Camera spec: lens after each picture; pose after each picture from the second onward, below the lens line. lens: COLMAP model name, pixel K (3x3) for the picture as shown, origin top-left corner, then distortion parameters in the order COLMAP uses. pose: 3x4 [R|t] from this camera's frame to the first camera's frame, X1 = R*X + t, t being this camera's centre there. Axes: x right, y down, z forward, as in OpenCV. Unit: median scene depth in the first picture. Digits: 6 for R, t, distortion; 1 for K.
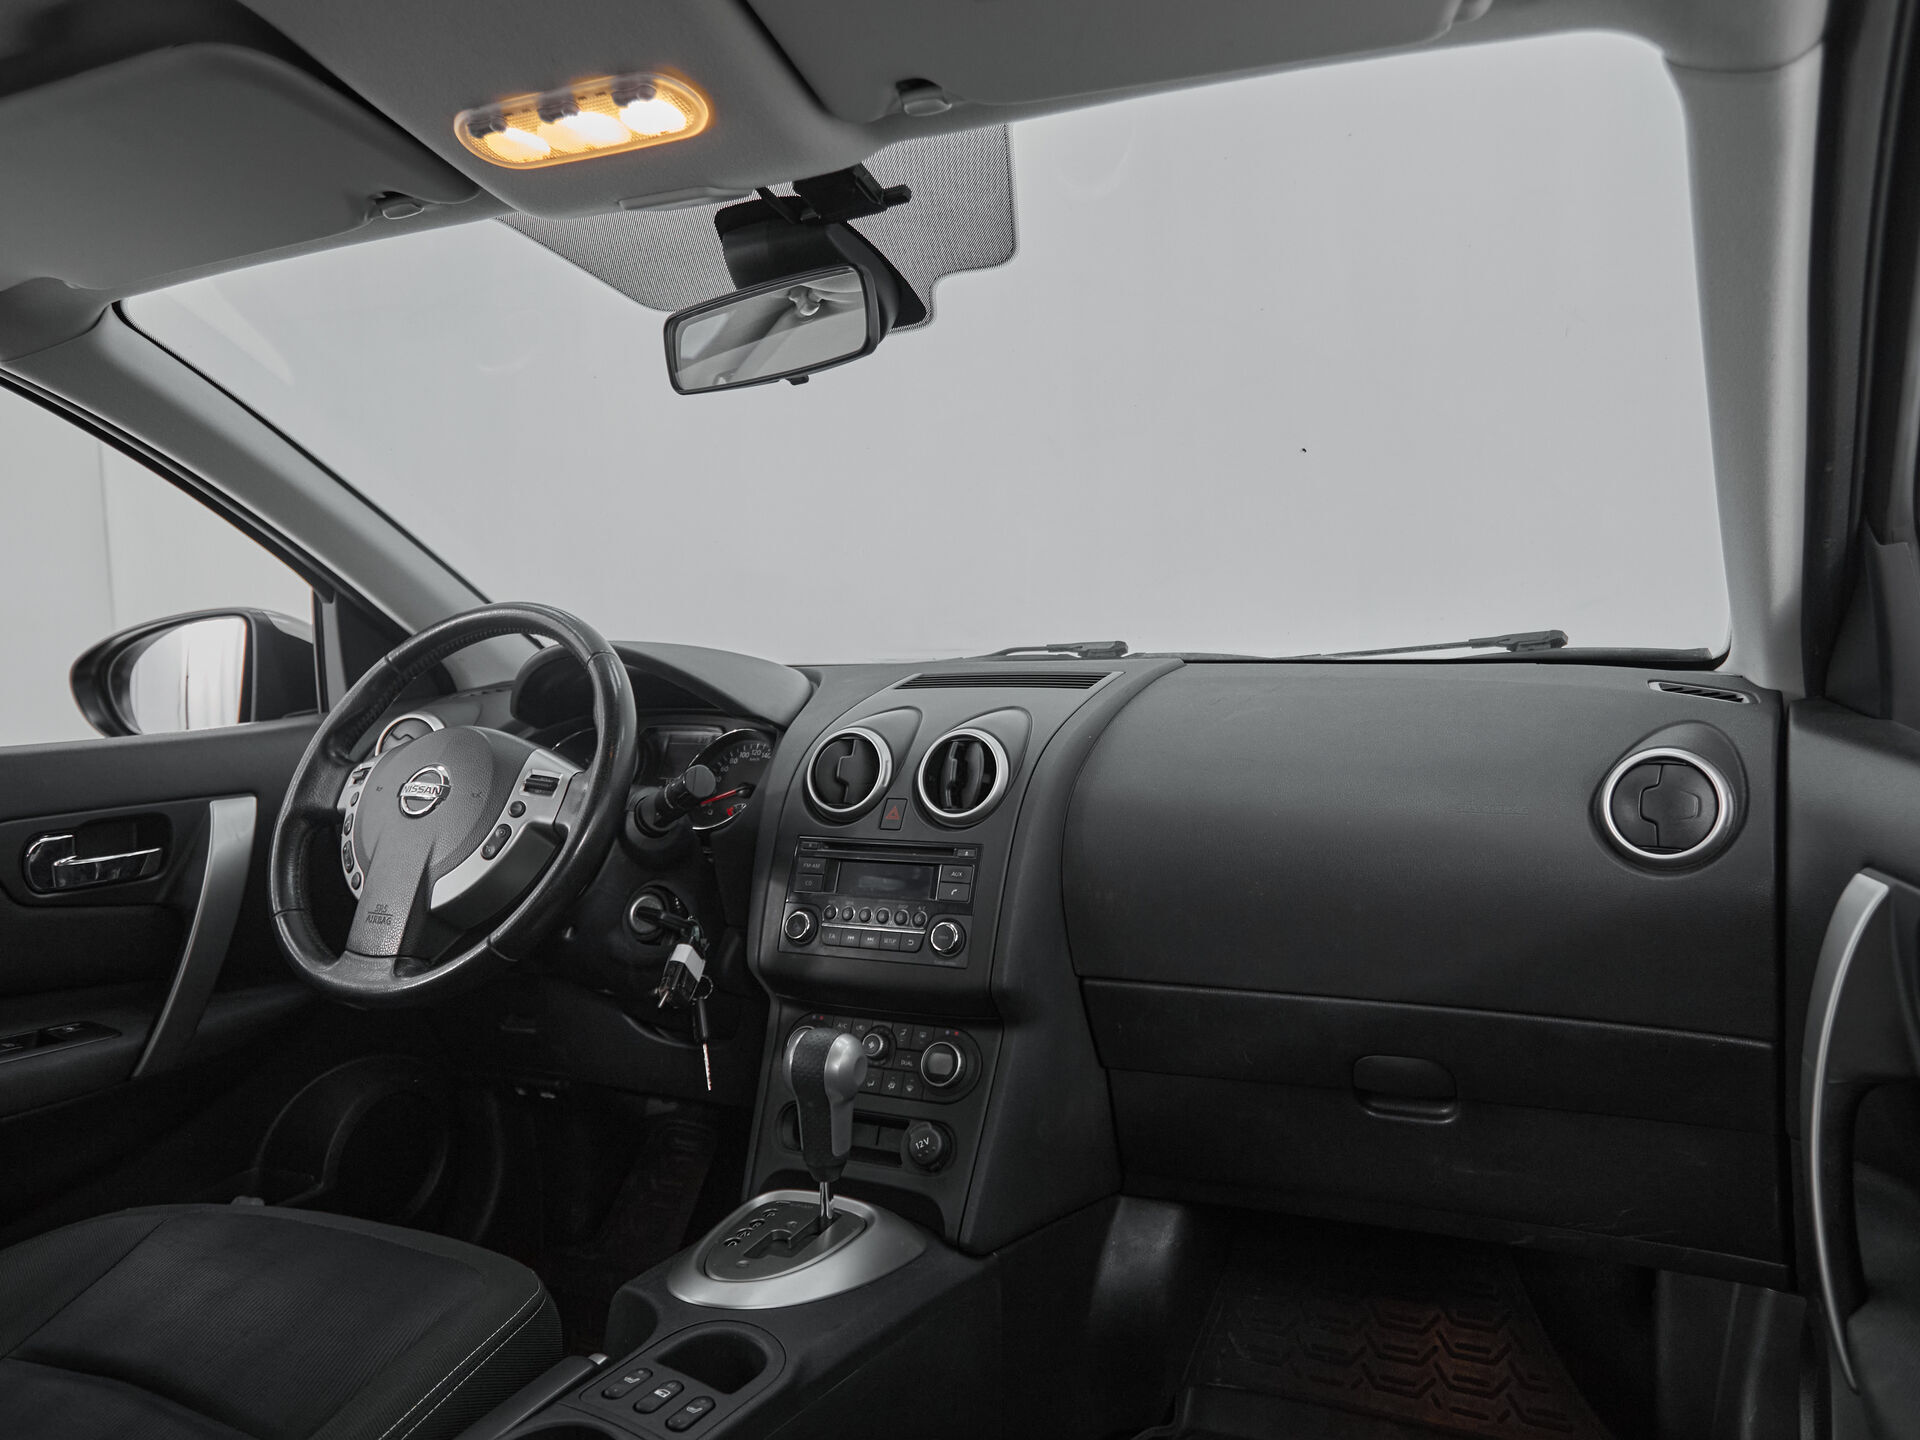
lens RADIAL K [[1203.8, 0, 1043.6], [0, 1203.8, 713.0], [0, 0, 1]] dist [0.001202, 0.001038]
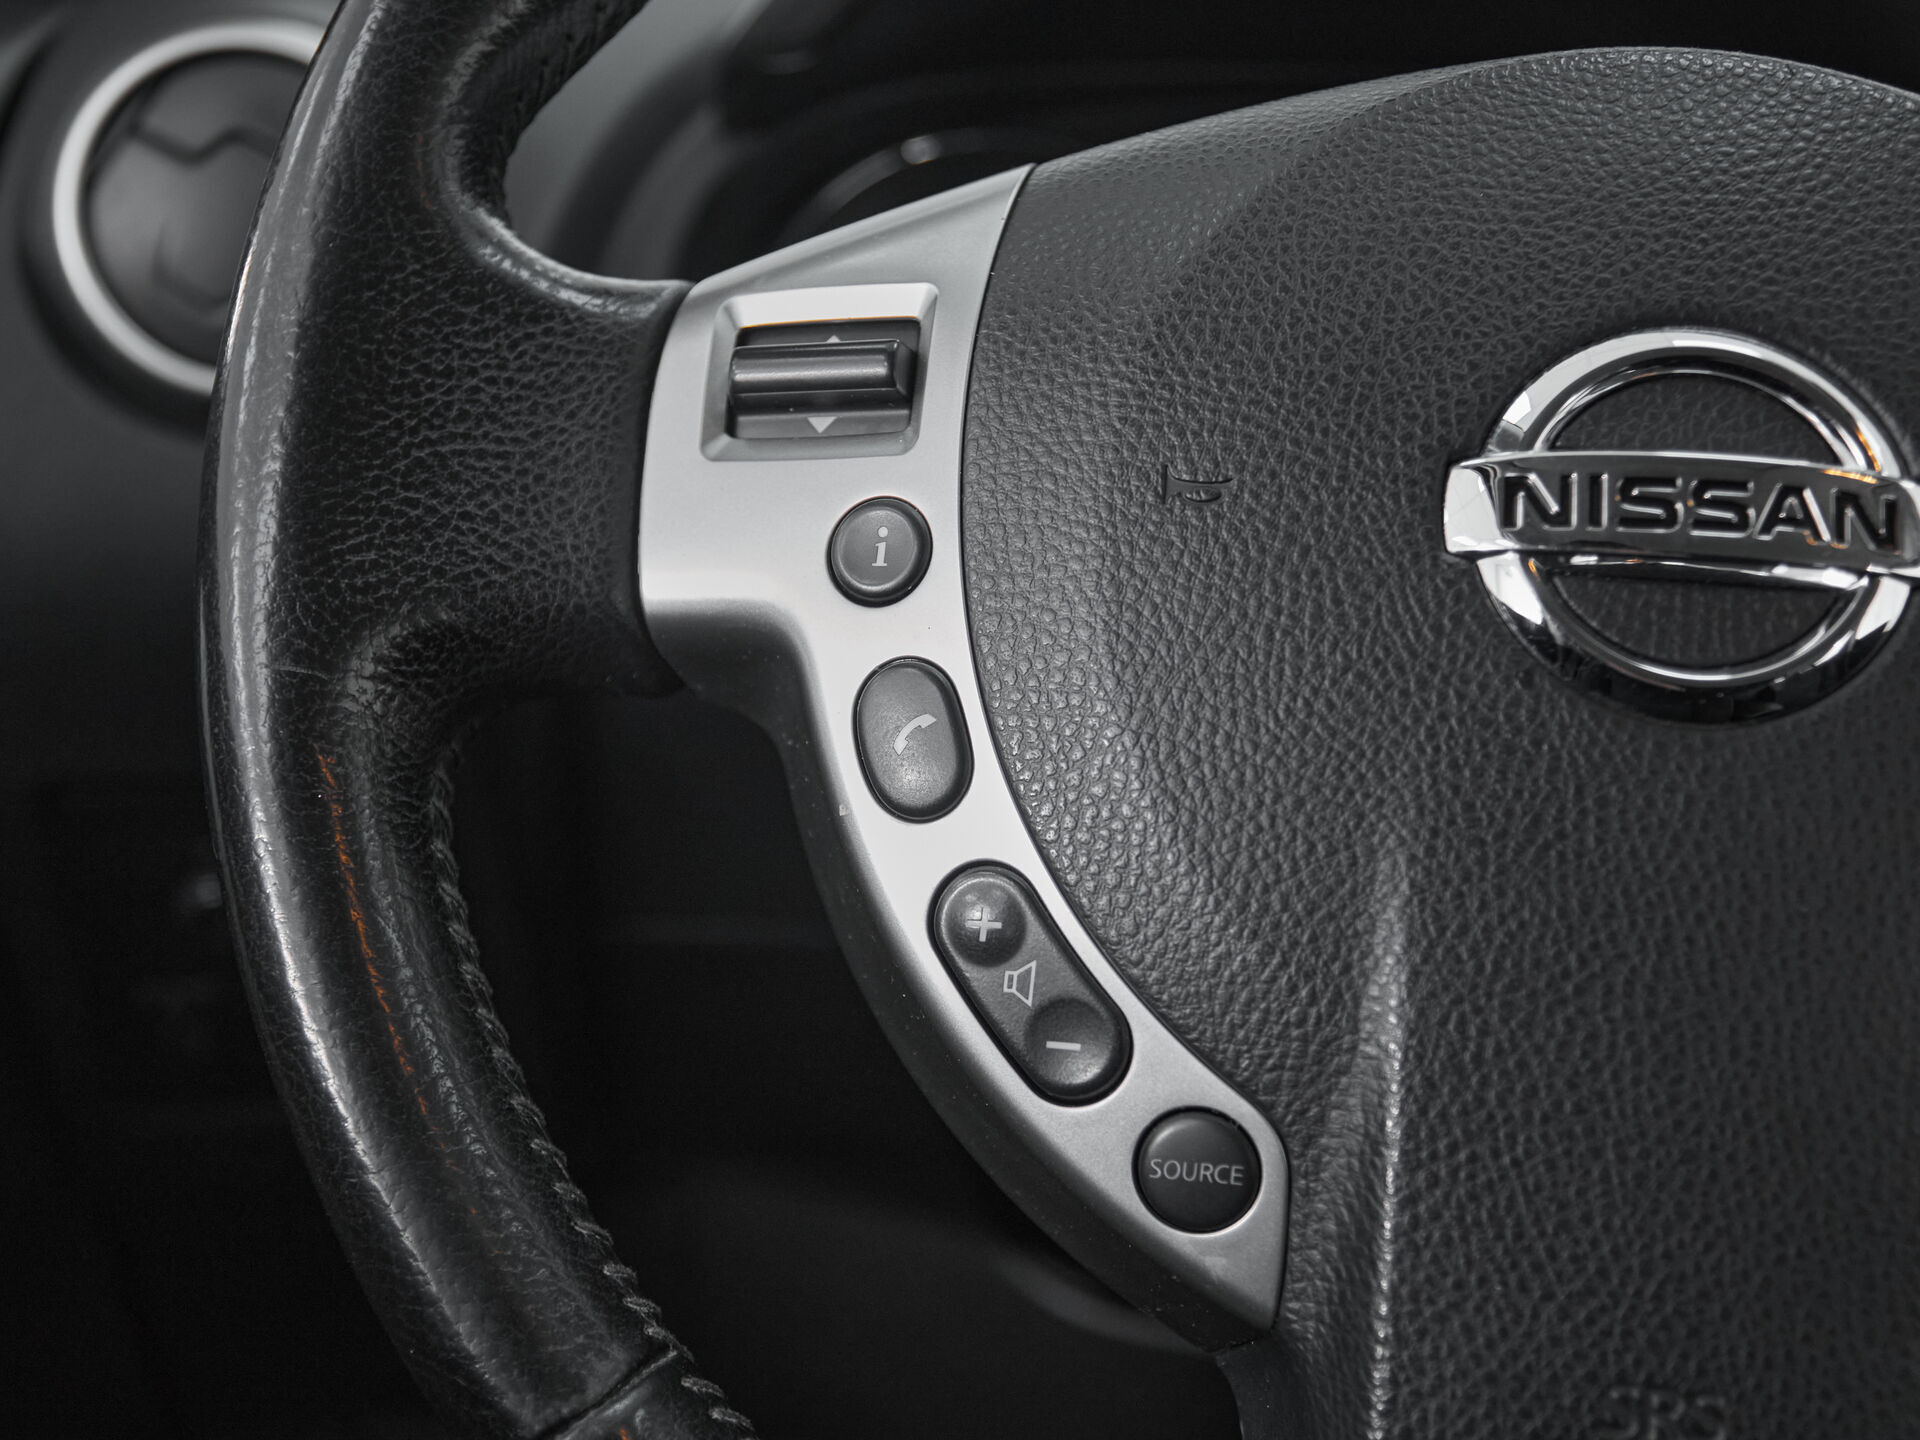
lens RADIAL K [[2071.1, 0, 960.7], [0, 2071.1, 749.9], [0, 0, 1]] dist [-0.011770, 0.002090]
pose [[0.950111, -0.043884, 0.308810, -0.653457], [-0.035126, 0.968701, 0.245731, 0.034384], [-0.309929, -0.244319, 0.918832, 0.783094]]
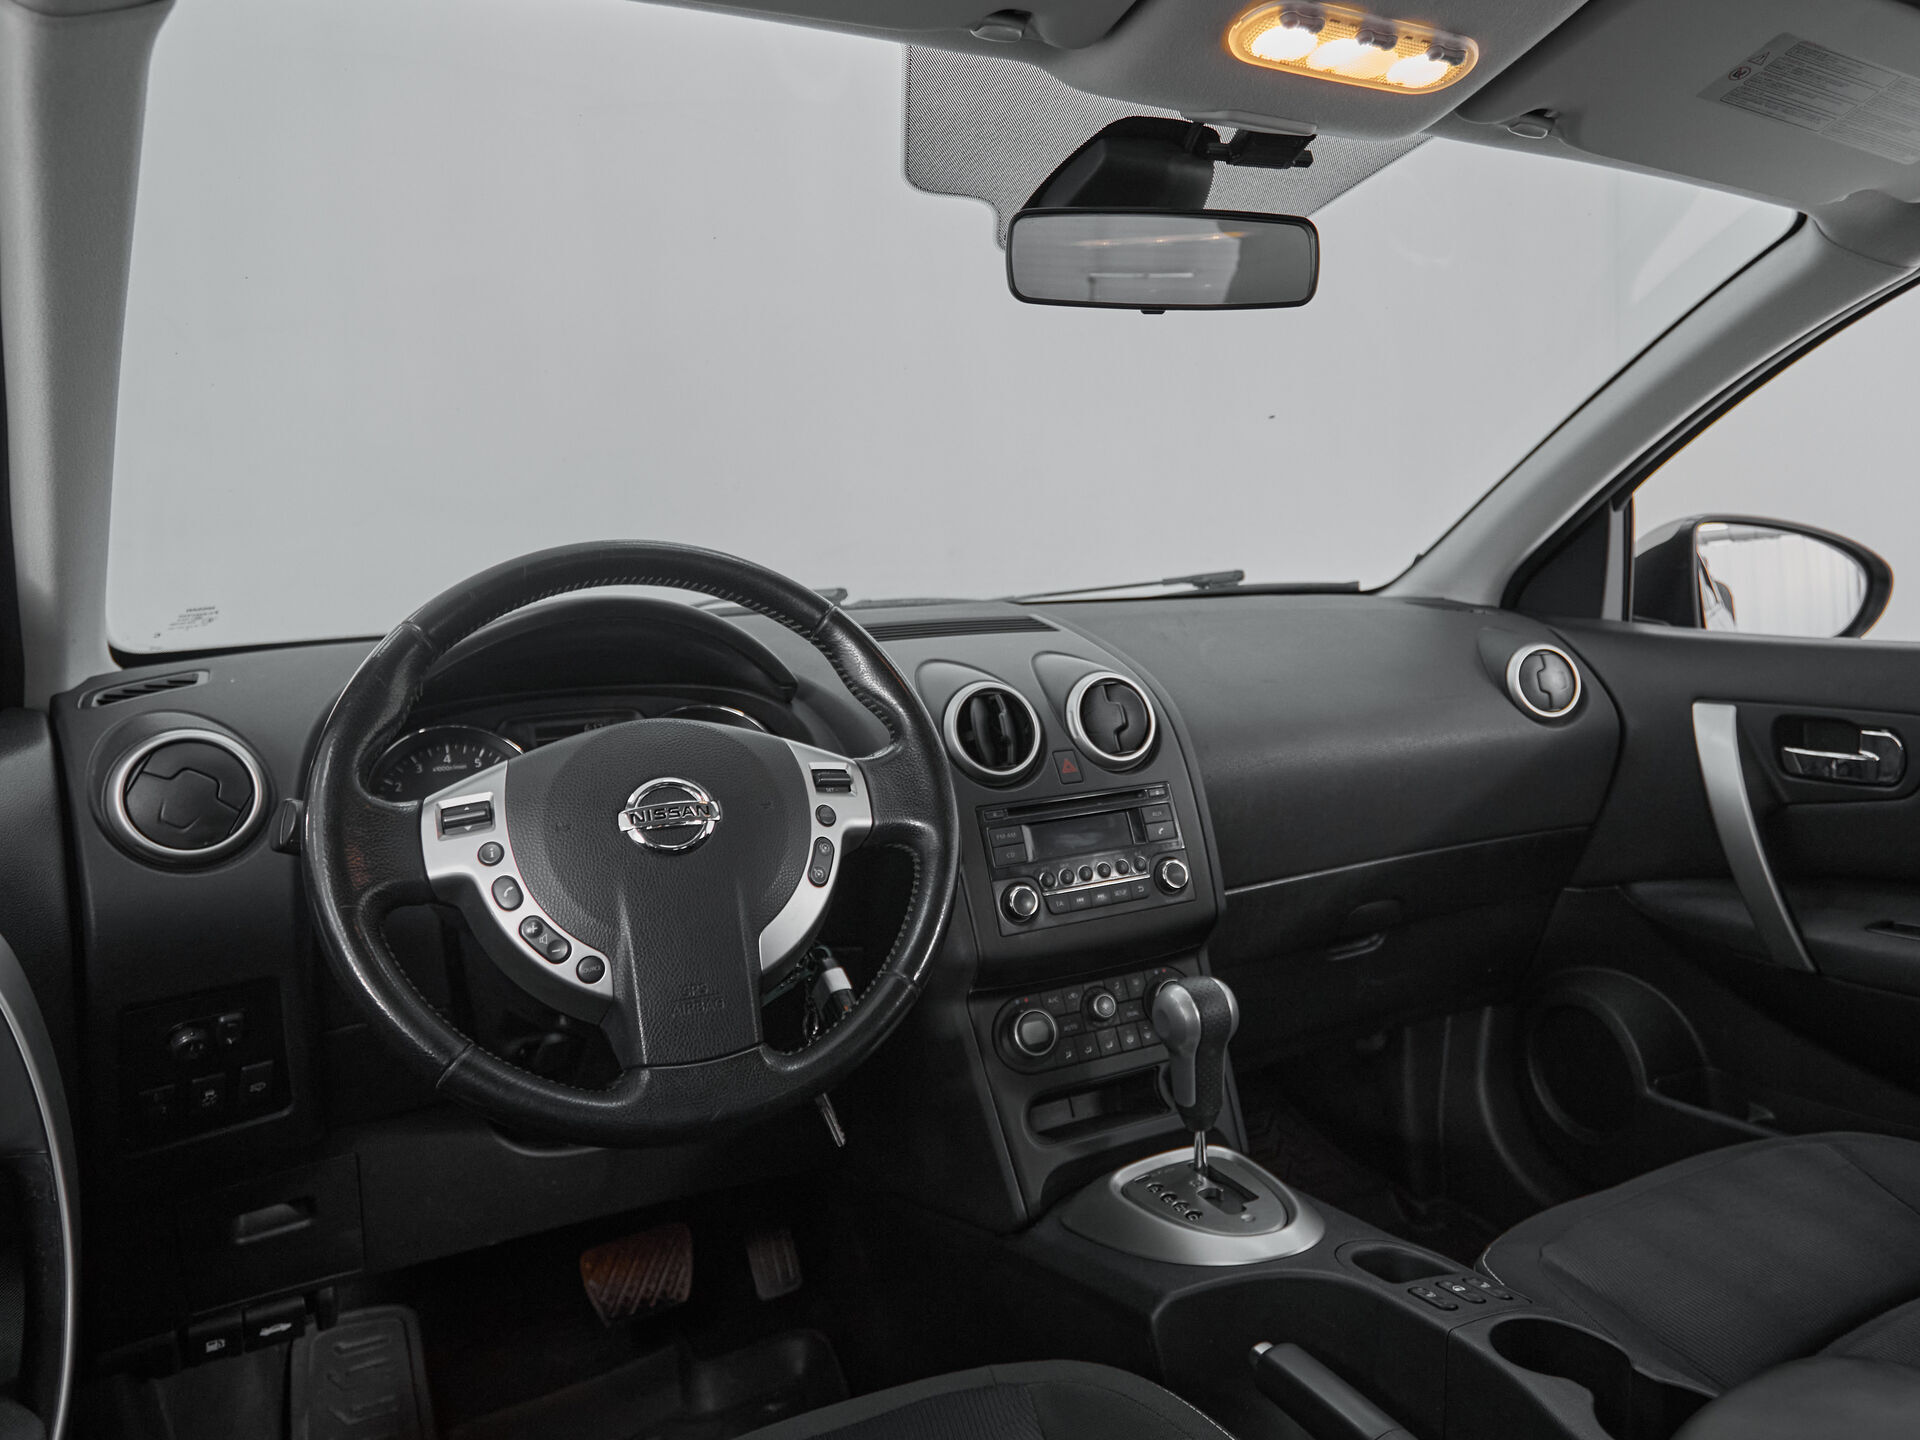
lens RADIAL K [[1310.8, 0, 1032.6], [0, 1310.8, 673.6], [0, 0, 1]] dist [-0.001726, -0.001352]
pose [[0.643158, -0.070331, 0.762497, -0.924272], [0.070177, 0.996996, 0.032766, -0.025410], [-0.762511, 0.032436, 0.646161, 0.348185]]
